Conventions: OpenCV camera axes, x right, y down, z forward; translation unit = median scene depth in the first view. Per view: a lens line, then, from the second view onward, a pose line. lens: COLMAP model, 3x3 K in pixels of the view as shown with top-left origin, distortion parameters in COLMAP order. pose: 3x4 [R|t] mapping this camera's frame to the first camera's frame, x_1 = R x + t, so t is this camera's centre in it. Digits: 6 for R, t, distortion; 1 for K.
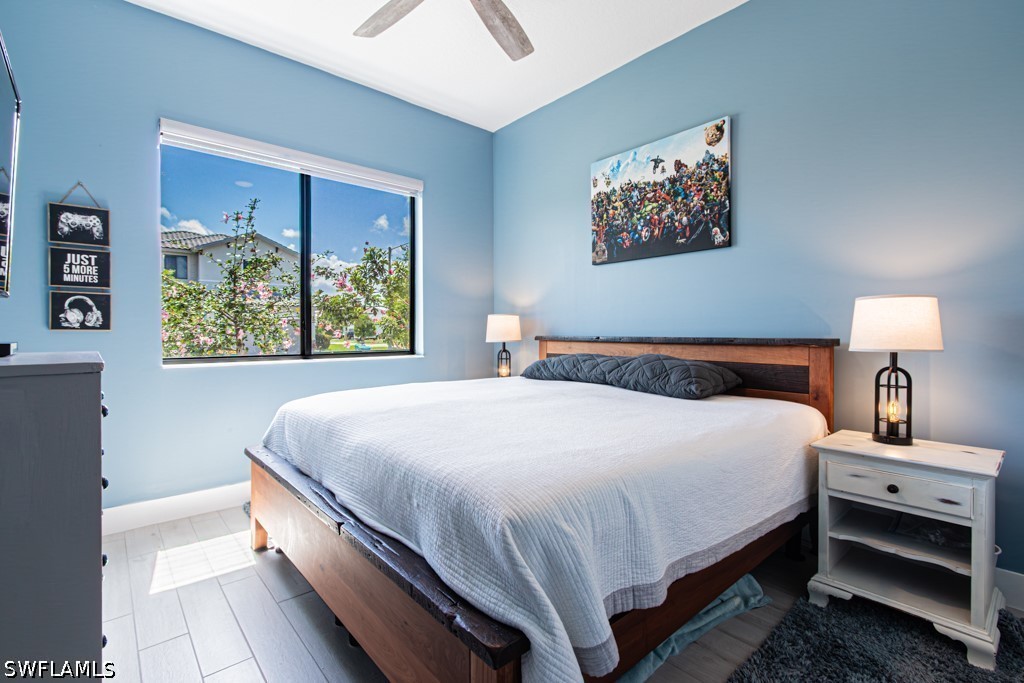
lens RADIAL K [[467.7, 0, 509.4], [0, 467.7, 335.4], [0, 0, 1]] dist [-0.011909, 0.000955]
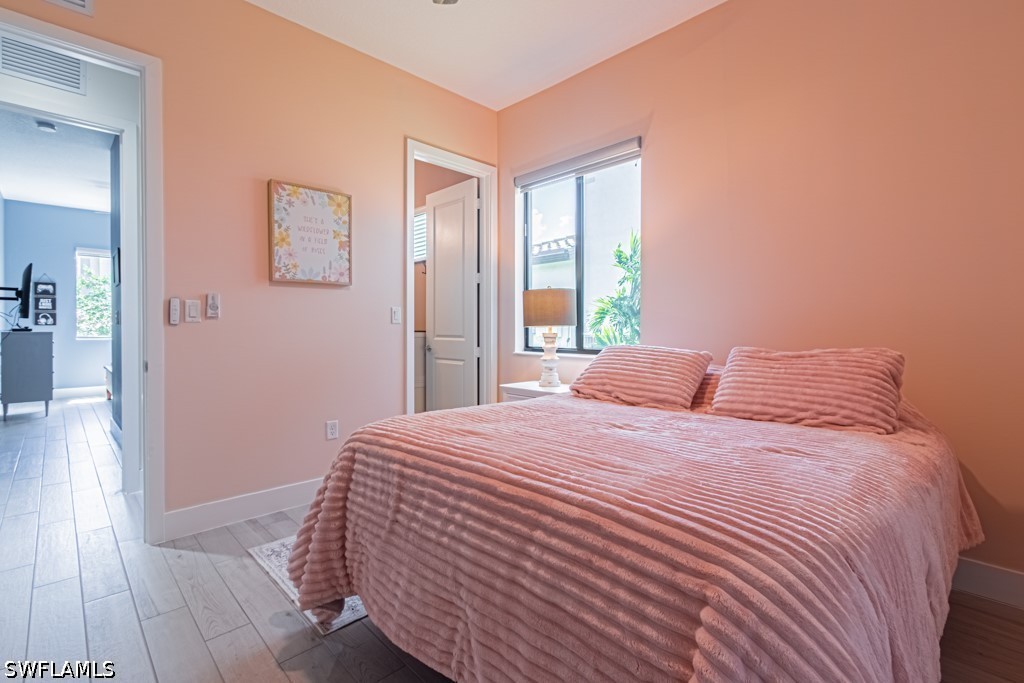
lens RADIAL K [[467.7, 0, 509.0], [0, 467.7, 334.4], [0, 0, 1]] dist [-0.011909, 0.000955]
pose [[0.998317, 0.001287, 0.057980, 1.079702], [-0.001106, 0.999994, -0.003148, 0.030075], [-0.057983, 0.003078, 0.998313, -1.231775]]
